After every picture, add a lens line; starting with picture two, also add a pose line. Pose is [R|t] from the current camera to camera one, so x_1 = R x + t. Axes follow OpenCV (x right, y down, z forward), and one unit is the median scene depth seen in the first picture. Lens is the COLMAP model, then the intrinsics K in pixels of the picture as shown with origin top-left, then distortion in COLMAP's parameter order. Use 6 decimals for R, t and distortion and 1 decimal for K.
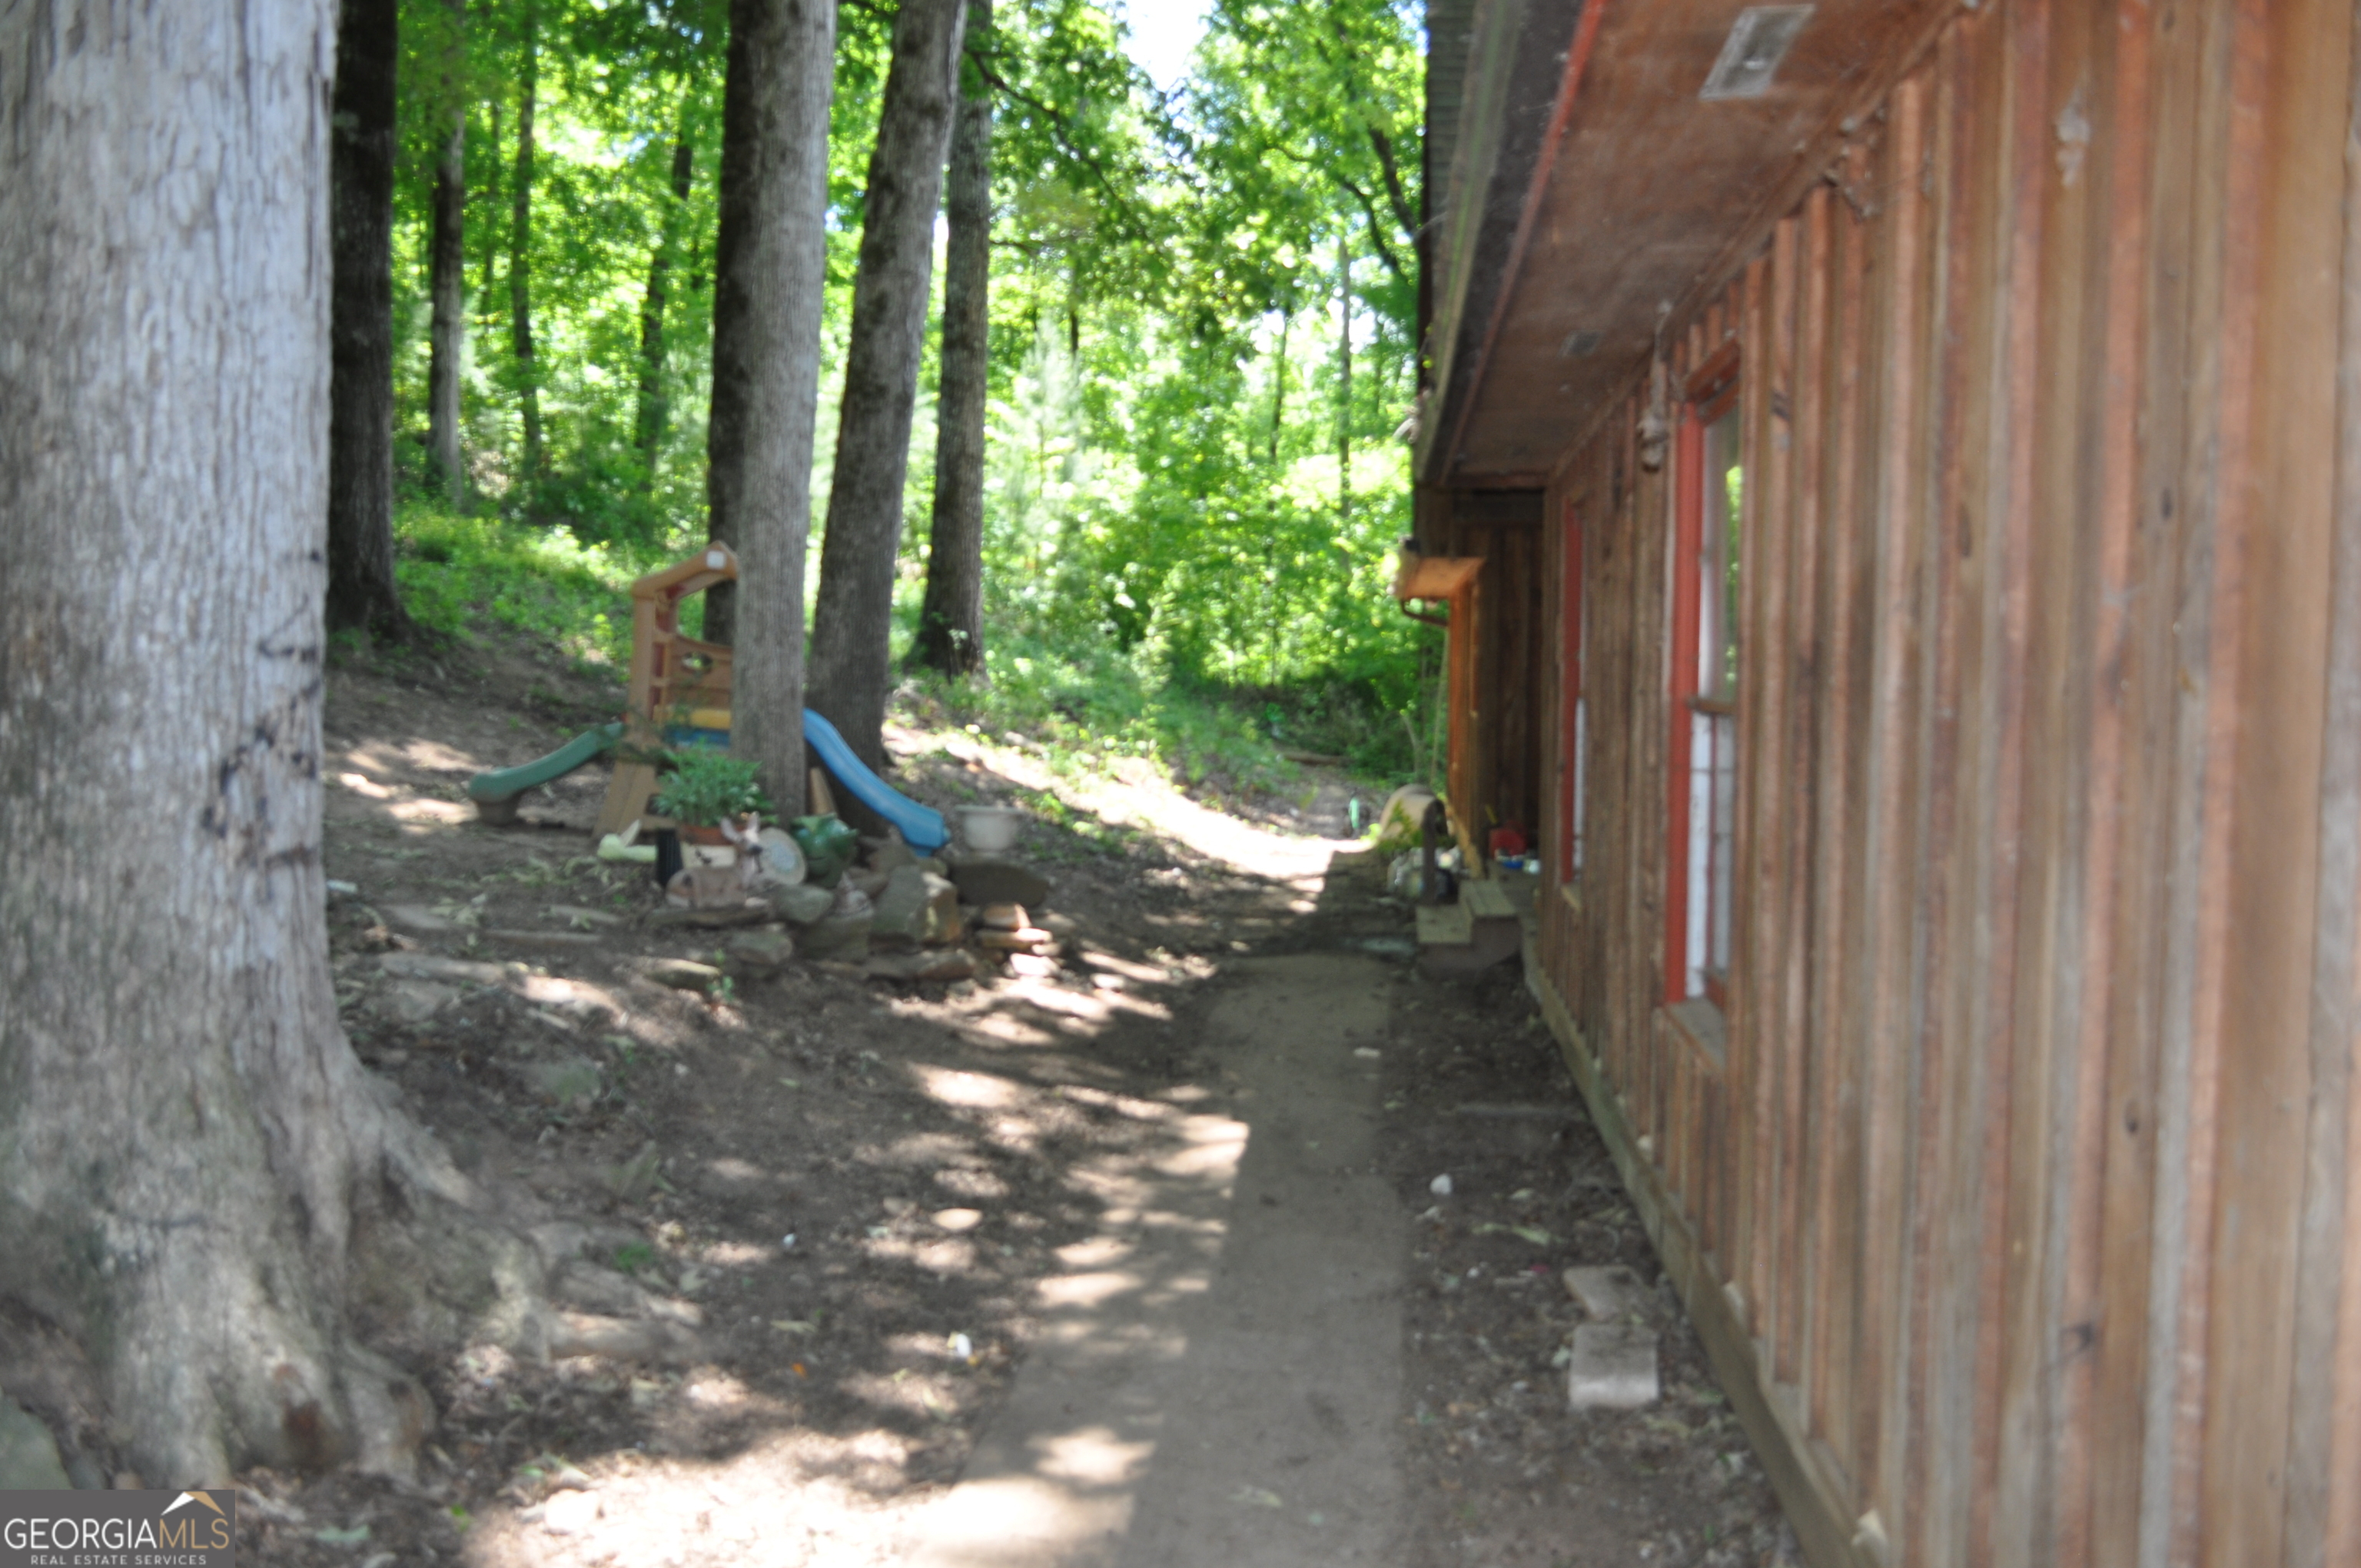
lens RADIAL K [[1899.6, 0, 1175.7], [0, 1899.6, 781.5], [0, 0, 1]] dist [-0.018314, -0.005579]
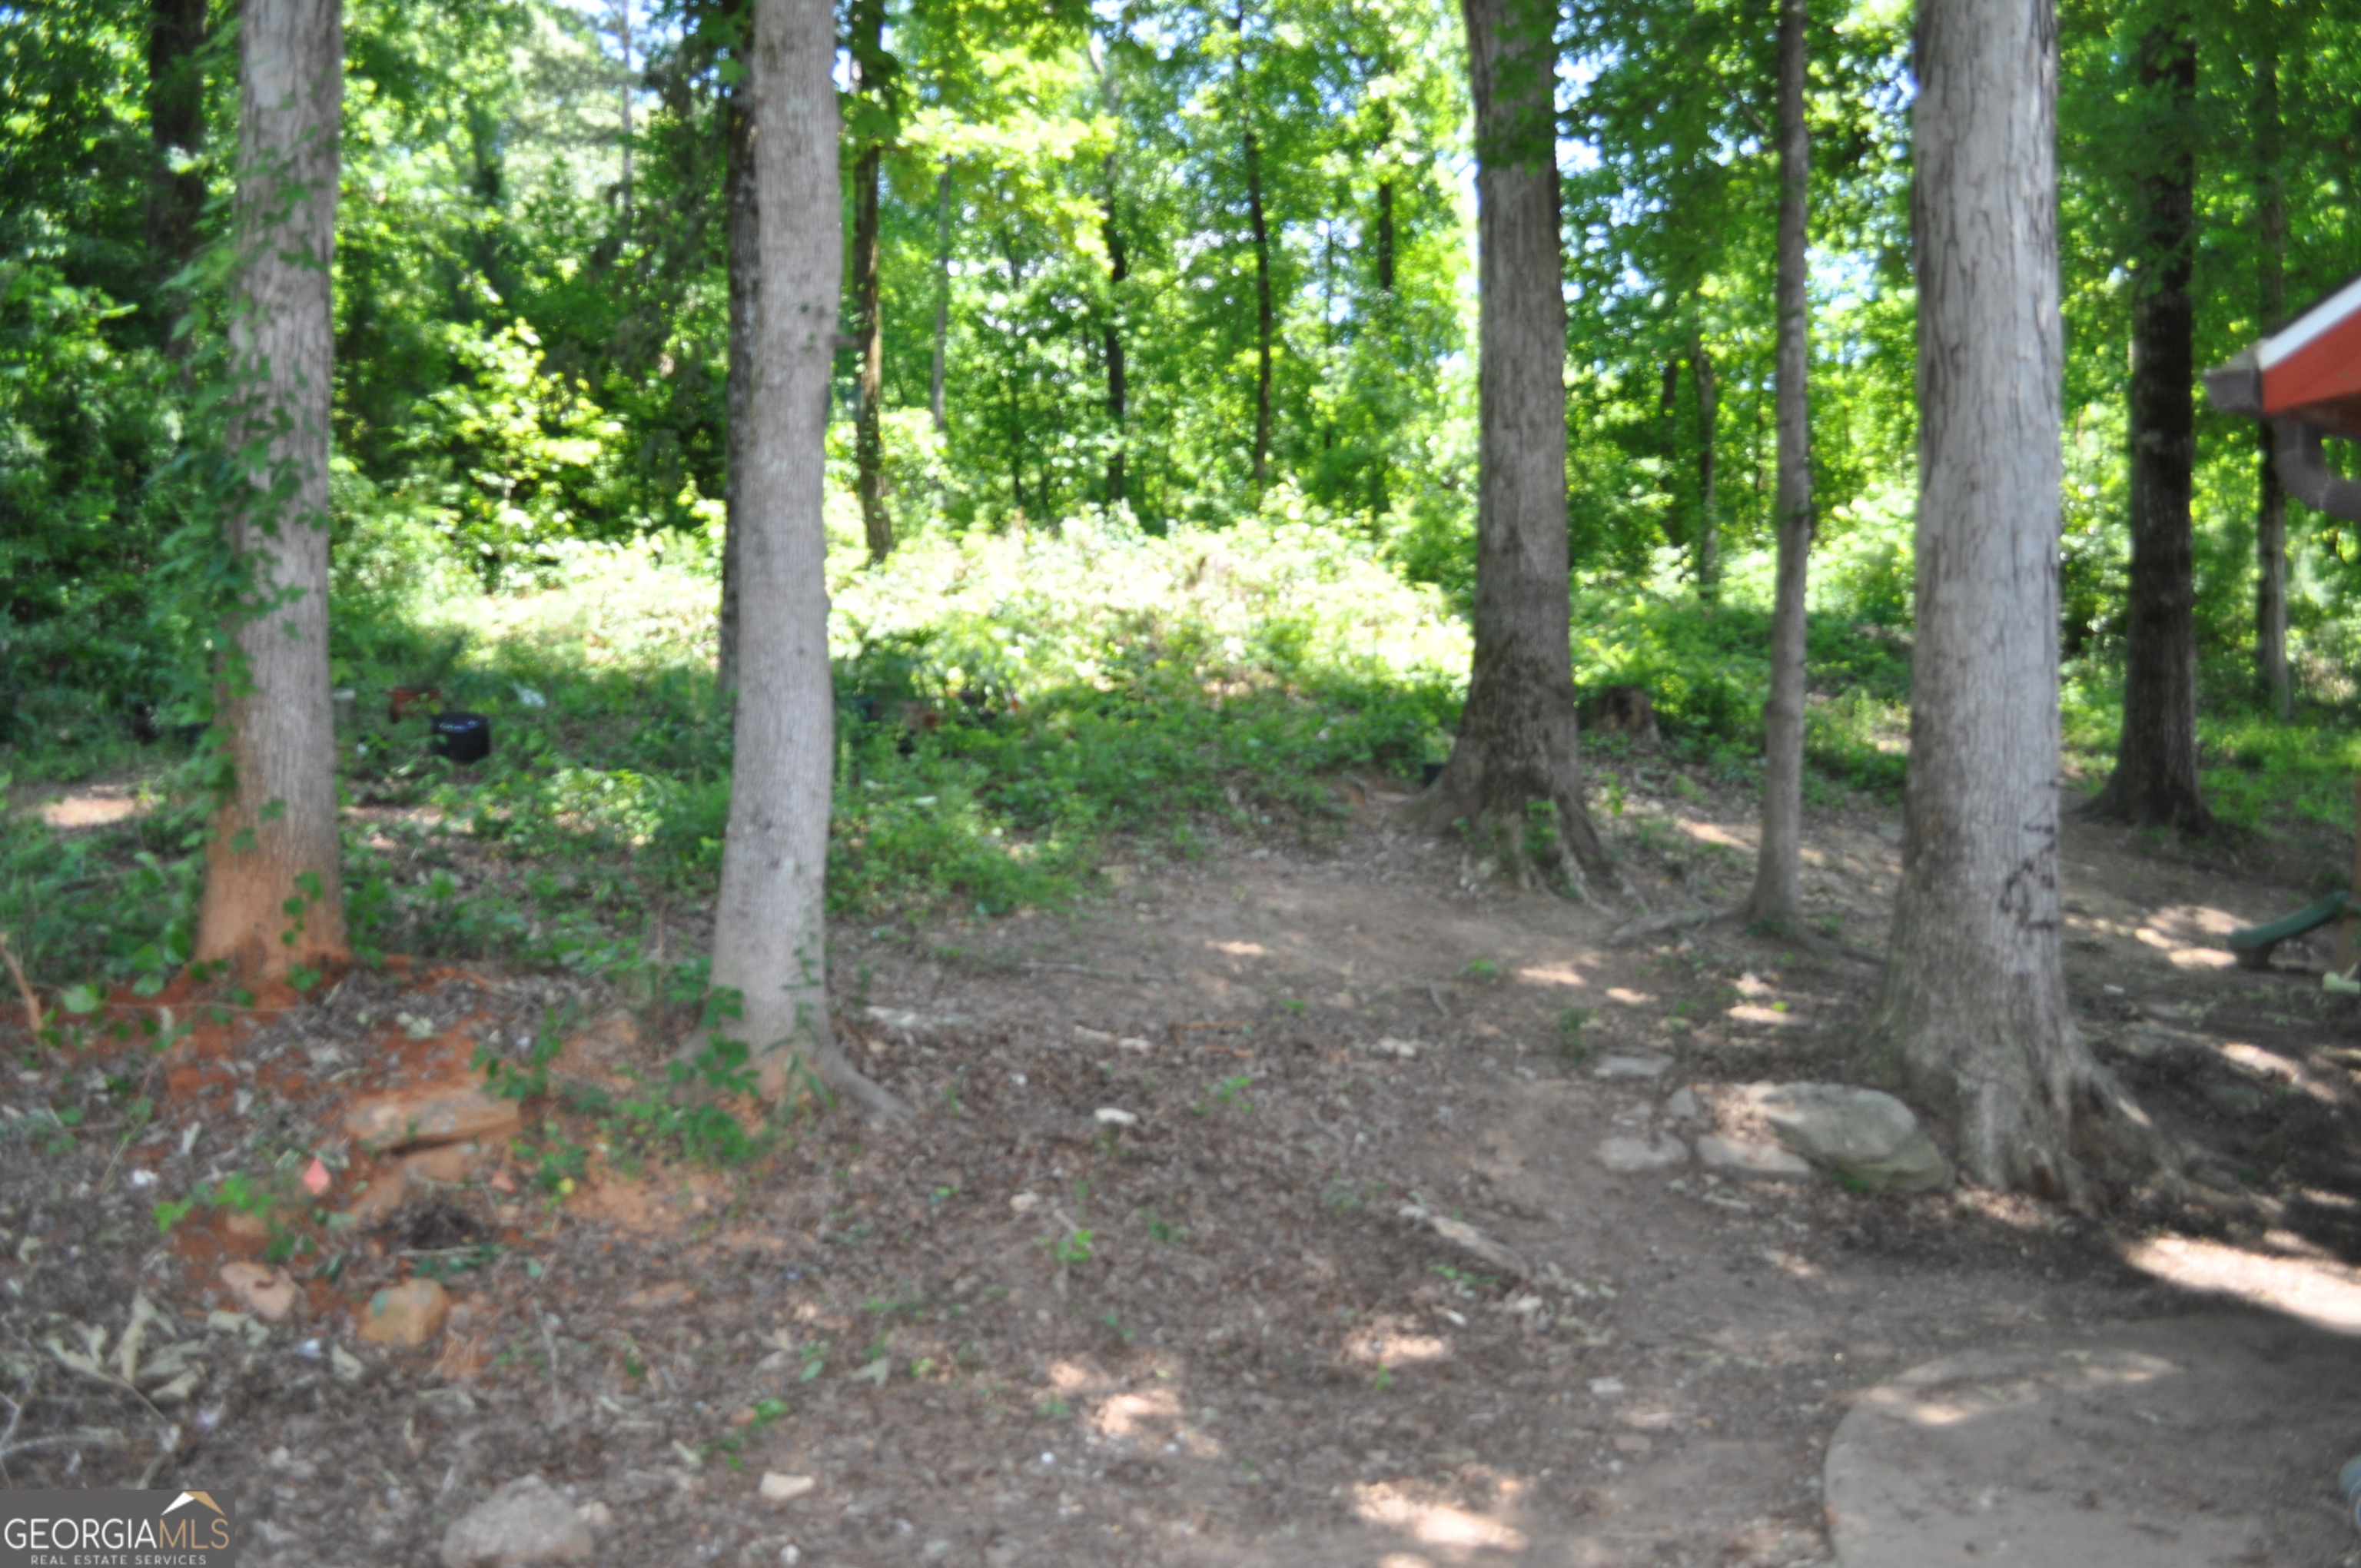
lens RADIAL K [[1899.6, 0, 1176.7], [0, 1899.6, 782.9], [0, 0, 1]] dist [-0.018314, -0.005579]
pose [[0.604435, -0.048797, -0.795158, 0.330394], [-0.038191, 0.995200, -0.090104, 0.055997], [0.795738, 0.084830, 0.599670, -0.546602]]
